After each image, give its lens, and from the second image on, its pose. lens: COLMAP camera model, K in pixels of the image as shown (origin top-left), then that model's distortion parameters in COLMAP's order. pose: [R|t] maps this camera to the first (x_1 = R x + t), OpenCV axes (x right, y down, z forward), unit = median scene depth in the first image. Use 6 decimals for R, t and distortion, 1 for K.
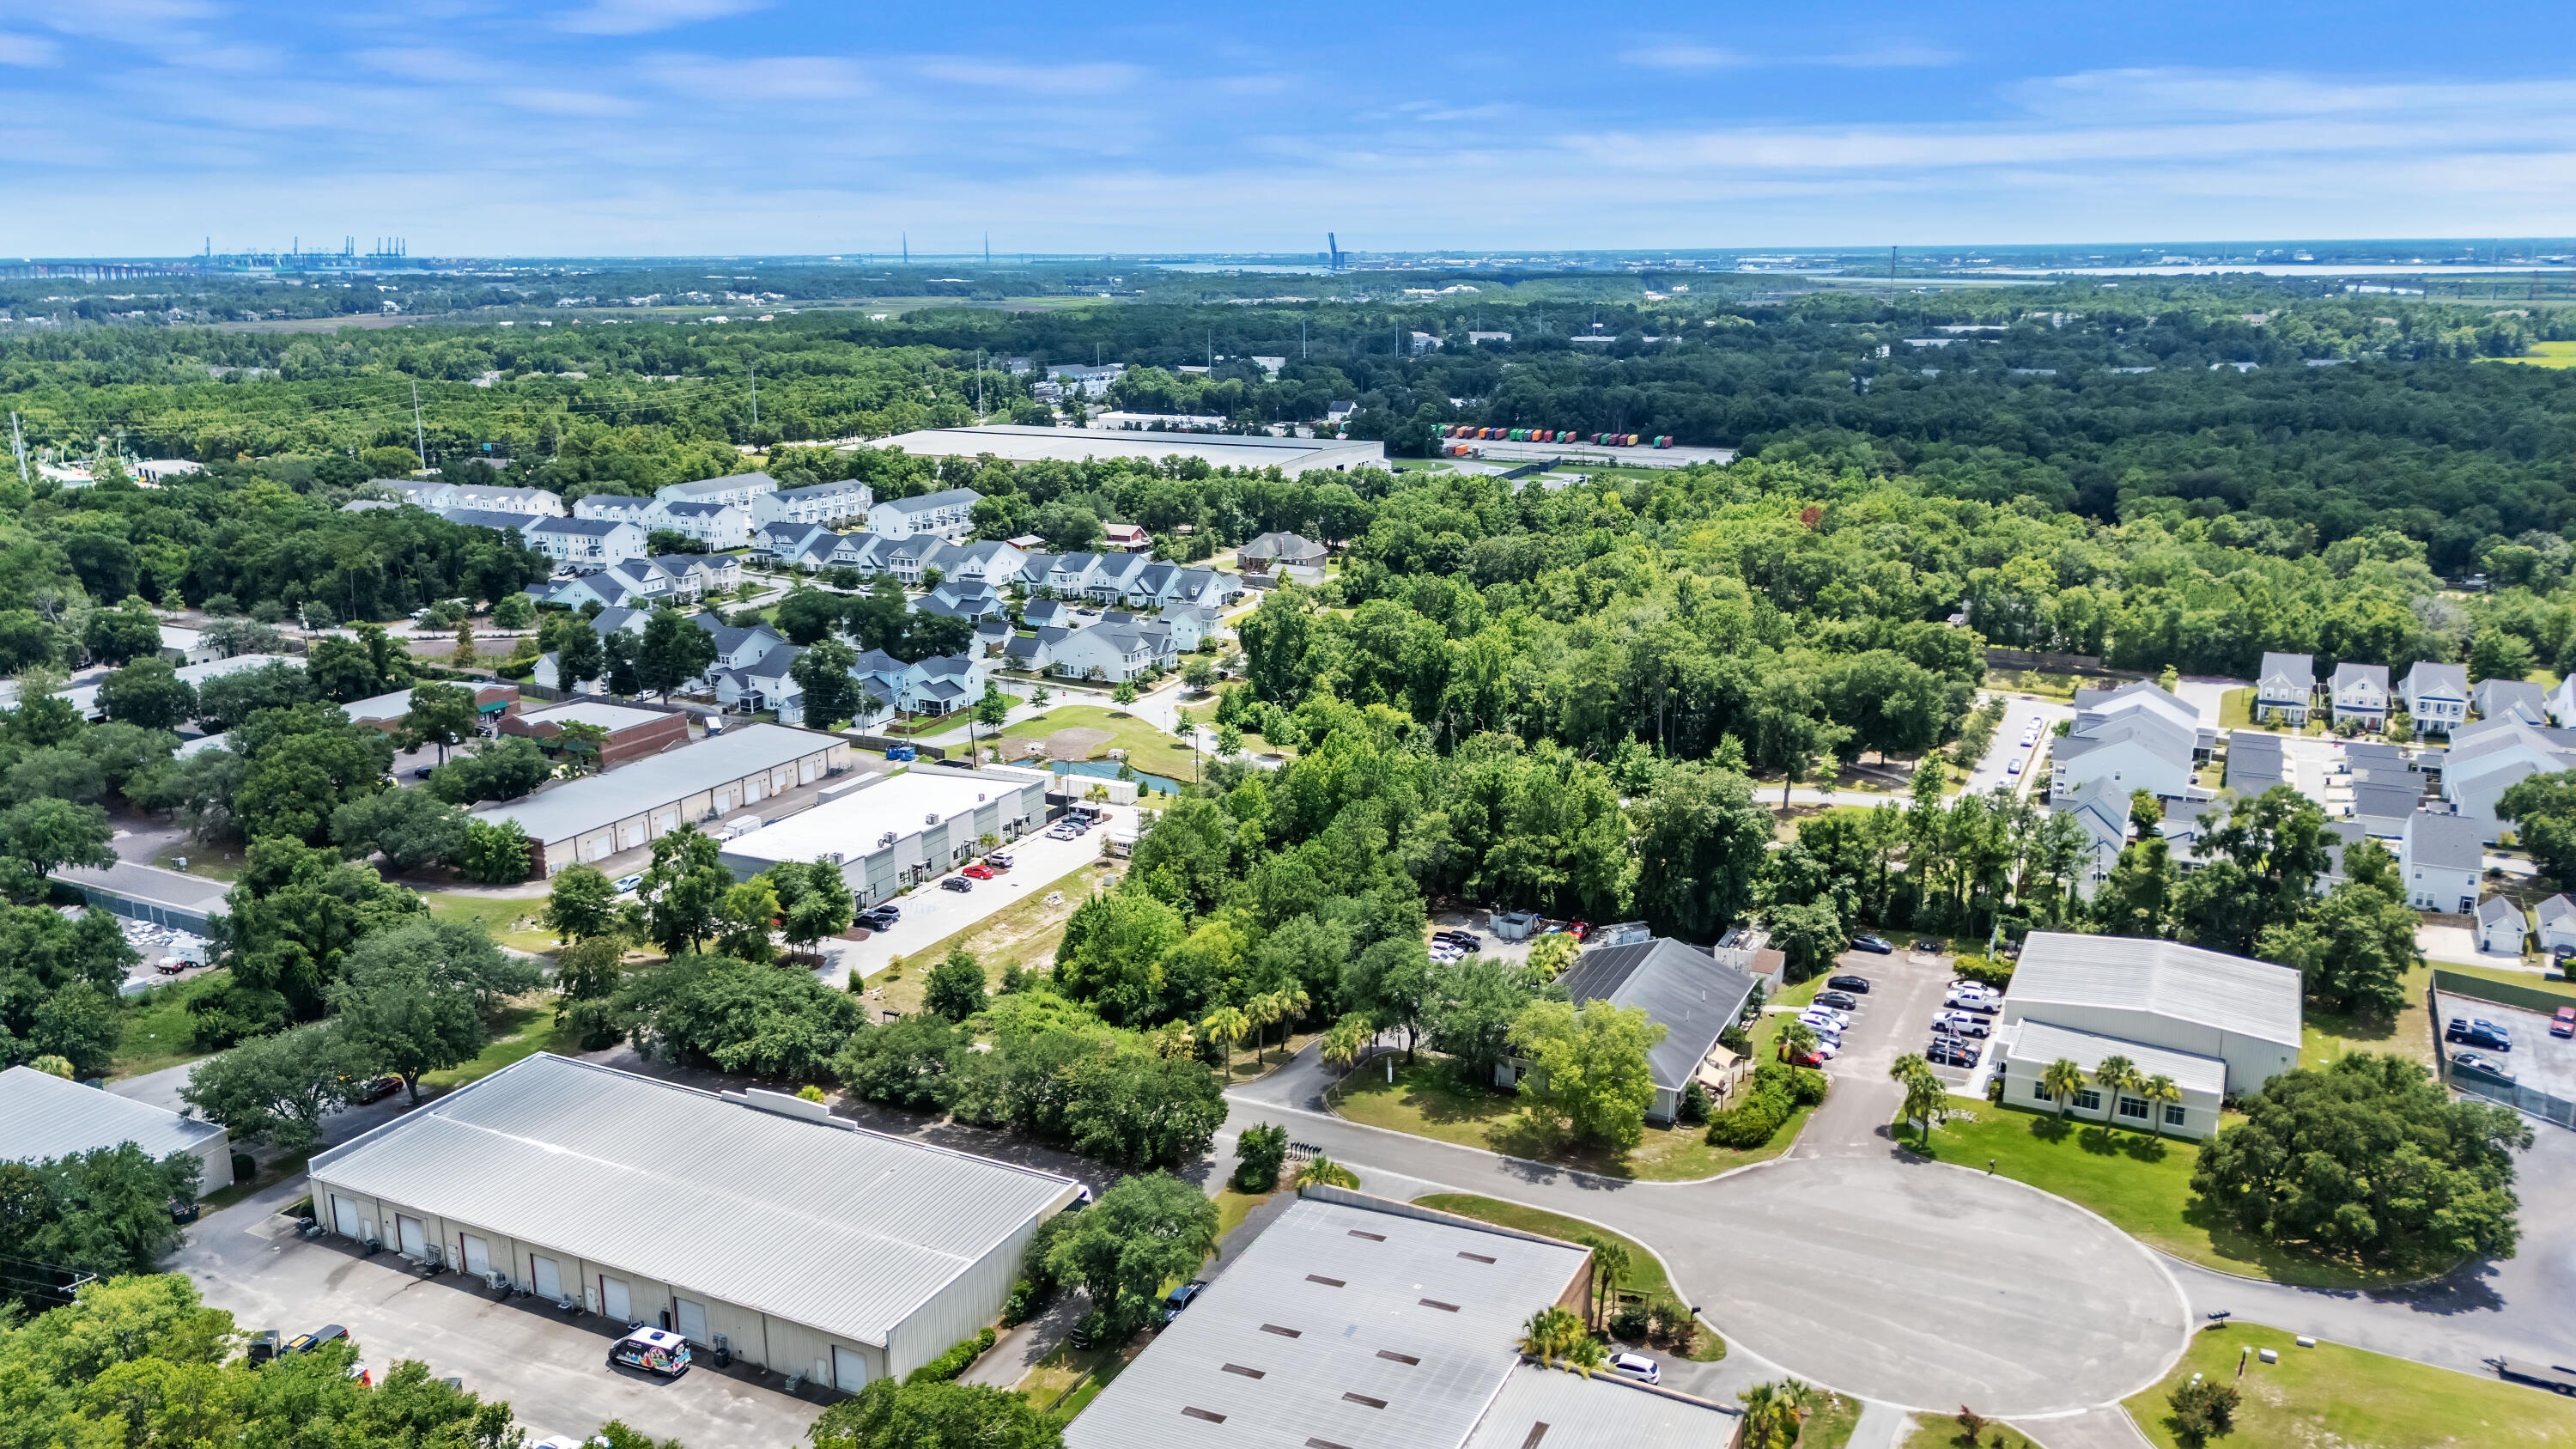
lens RADIAL K [[1881.4, 0, 1314.9], [0, 1881.4, 782.7], [0, 0, 1]] dist [0.109916, -0.132078]
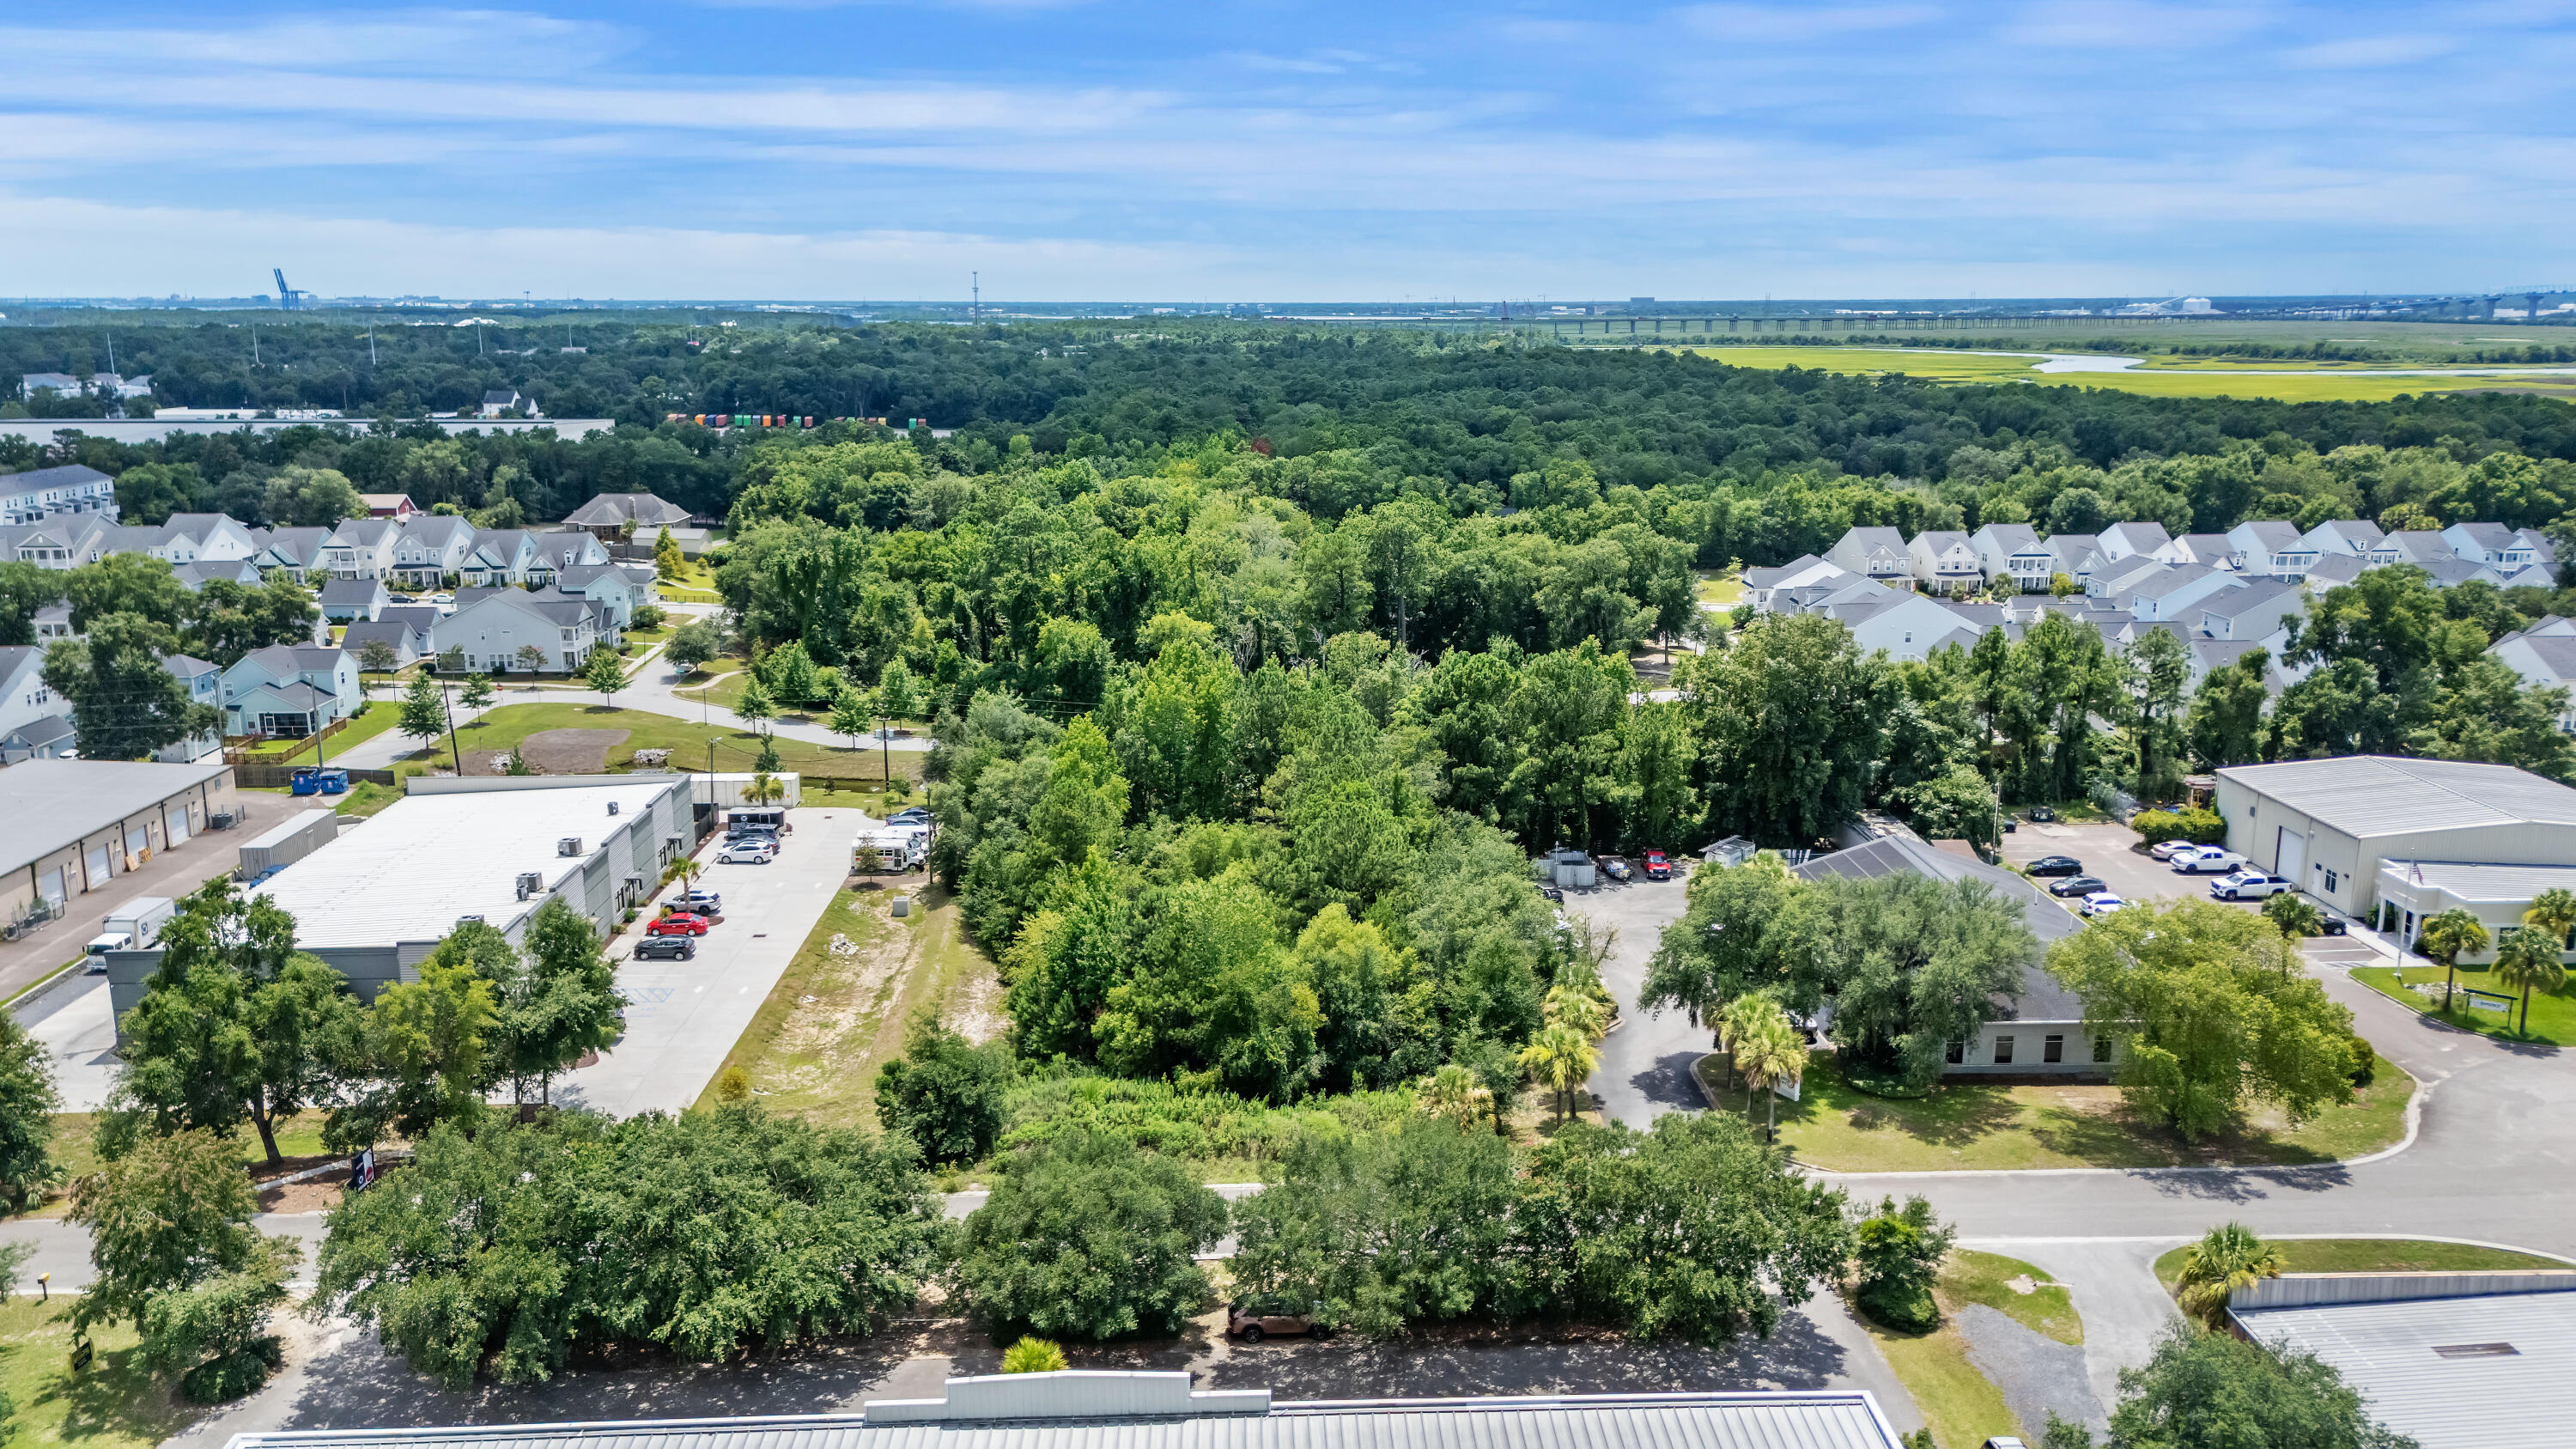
lens RADIAL K [[1881.4, 0, 1314.9], [0, 1881.4, 782.7], [0, 0, 1]] dist [0.109916, -0.132078]
pose [[0.877877, -0.116676, 0.464455, -0.217611], [0.129353, 0.991588, 0.004604, 0.021236], [-0.461085, 0.056037, 0.885585, 0.315261]]
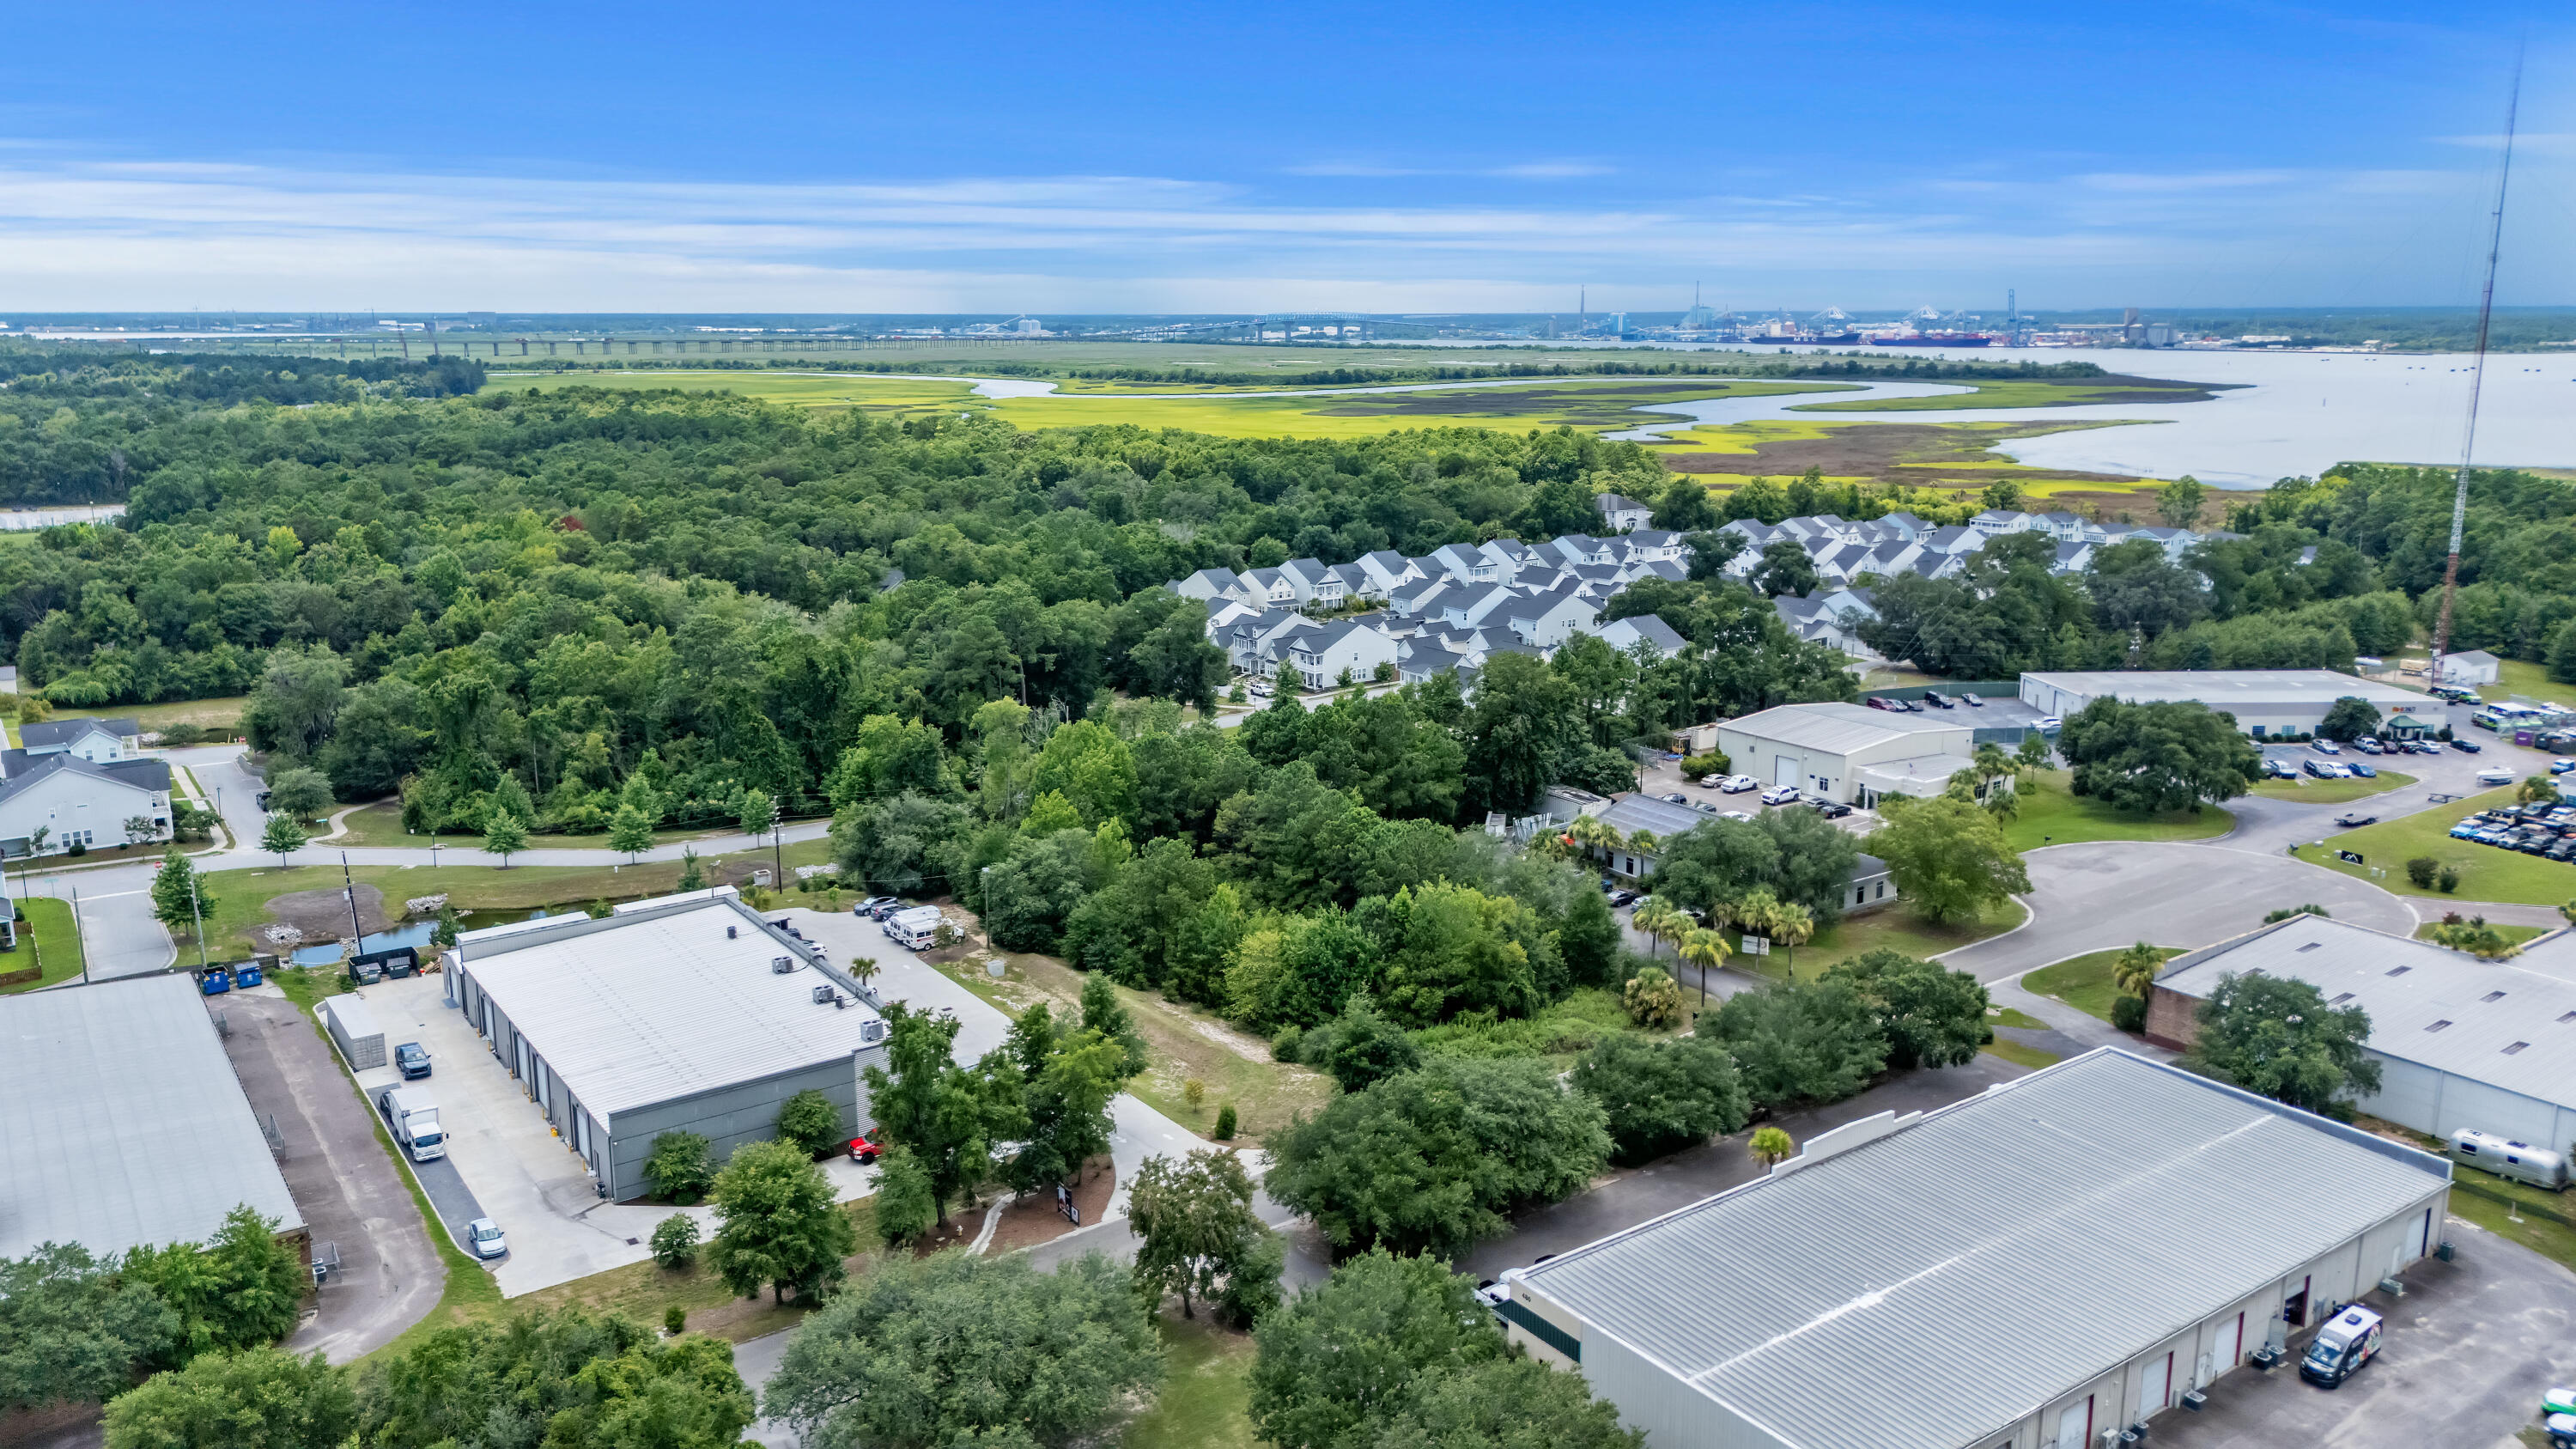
lens RADIAL K [[1881.4, 0, 1314.9], [0, 1881.4, 782.7], [0, 0, 1]] dist [0.109916, -0.132078]
pose [[0.468248, -0.214566, 0.857149, -0.527497], [0.243893, 0.963768, 0.108019, -0.052608], [-0.849270, 0.158473, 0.503614, 0.411064]]
